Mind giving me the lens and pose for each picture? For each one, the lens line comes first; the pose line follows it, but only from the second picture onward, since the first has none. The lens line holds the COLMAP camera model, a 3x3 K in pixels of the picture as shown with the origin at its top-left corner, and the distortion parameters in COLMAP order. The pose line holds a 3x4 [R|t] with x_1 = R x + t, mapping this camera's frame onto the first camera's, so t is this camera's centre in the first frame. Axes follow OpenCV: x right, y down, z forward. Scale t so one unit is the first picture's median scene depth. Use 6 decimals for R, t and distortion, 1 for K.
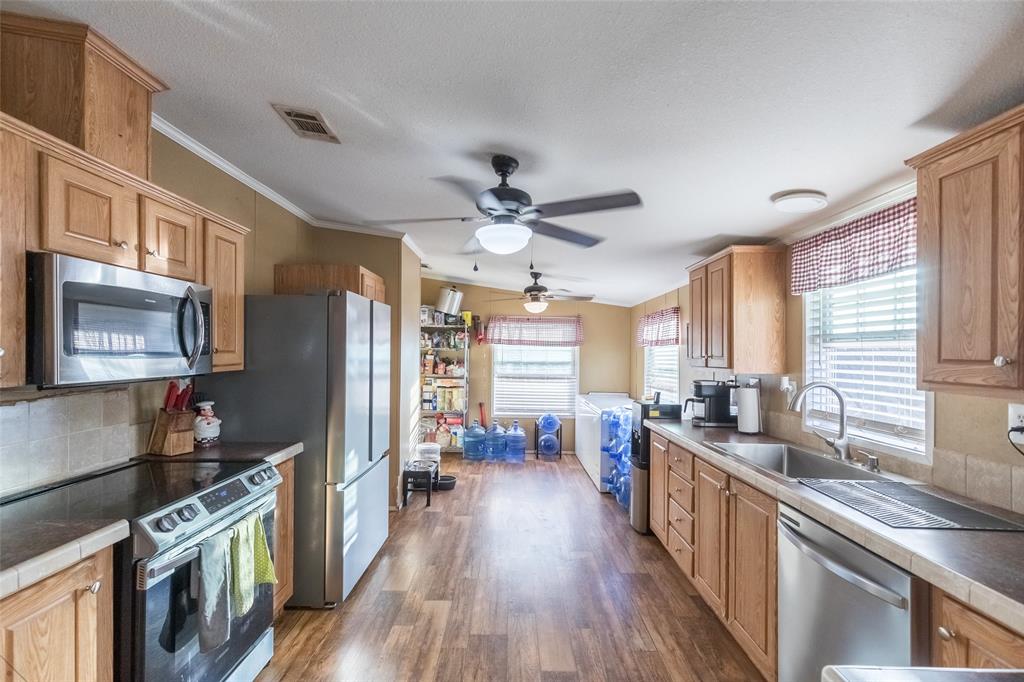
lens RADIAL K [[464.8, 0, 506.4], [0, 464.8, 348.8], [0, 0, 1]] dist [0.004617, -0.001732]
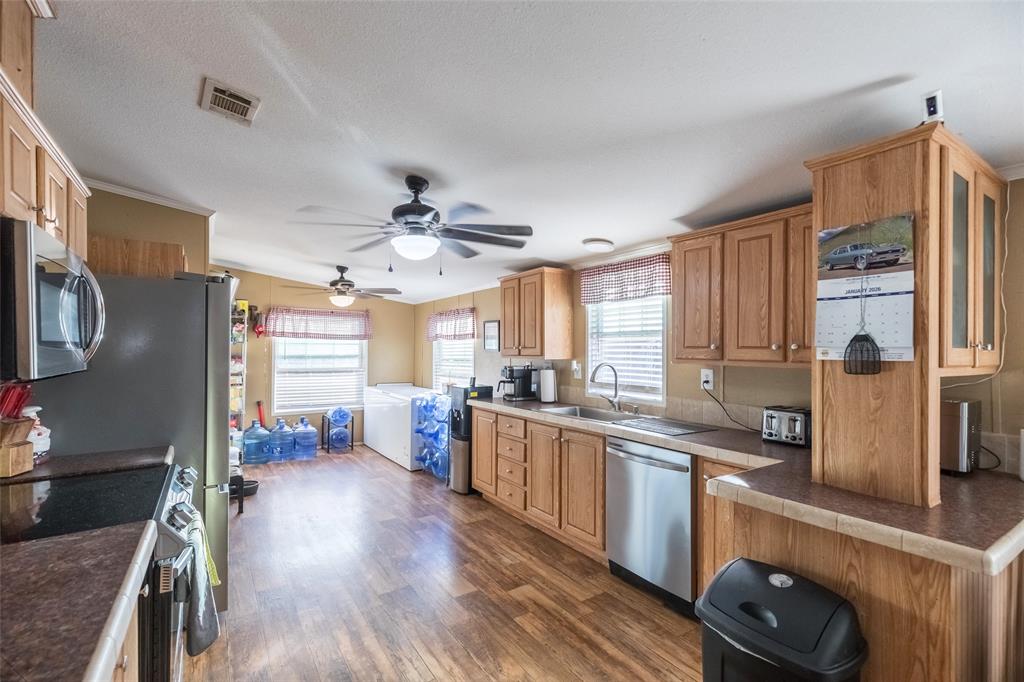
lens RADIAL K [[464.8, 0, 512.6], [0, 464.8, 347.4], [0, 0, 1]] dist [0.004617, -0.001732]
pose [[0.825594, -0.003988, 0.564250, -0.369966], [-0.000505, 0.999969, 0.007808, 0.006503], [-0.564264, -0.006731, 0.825567, -0.087422]]
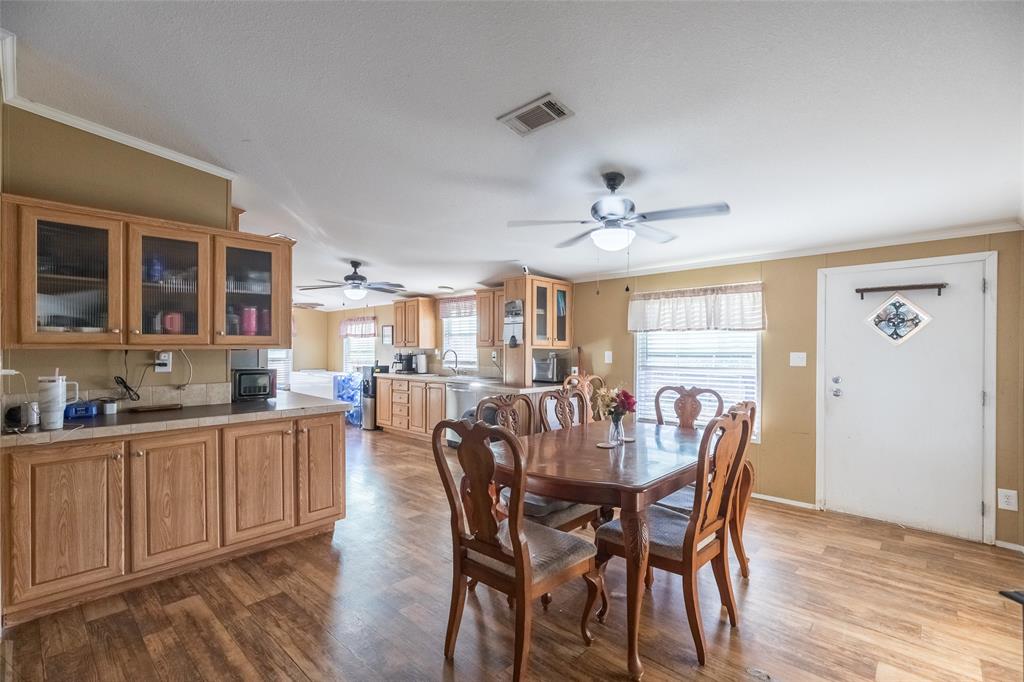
lens RADIAL K [[464.8, 0, 512.5], [0, 464.8, 348.7], [0, 0, 1]] dist [0.004617, -0.001732]
pose [[0.674999, -0.009610, 0.737756, -1.011677], [-0.000237, 0.999912, 0.013242, 0.021037], [-0.737818, -0.009113, 0.674938, -1.048446]]
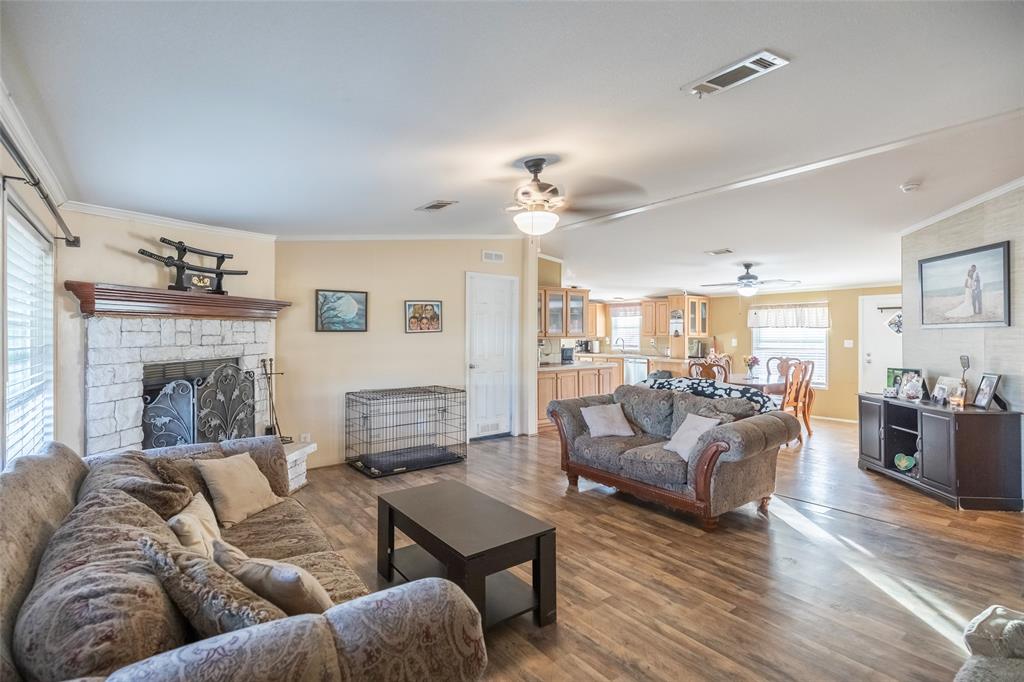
lens RADIAL K [[492.2, 0, 497.4], [0, 492.2, 328.4], [0, 0, 1]] dist [-0.000582, -0.000093]
pose [[0.798219, -0.003108, 0.602359, -2.601214], [0.003385, 0.999994, 0.000674, -0.021491], [-0.602358, 0.001501, 0.798225, -1.738260]]
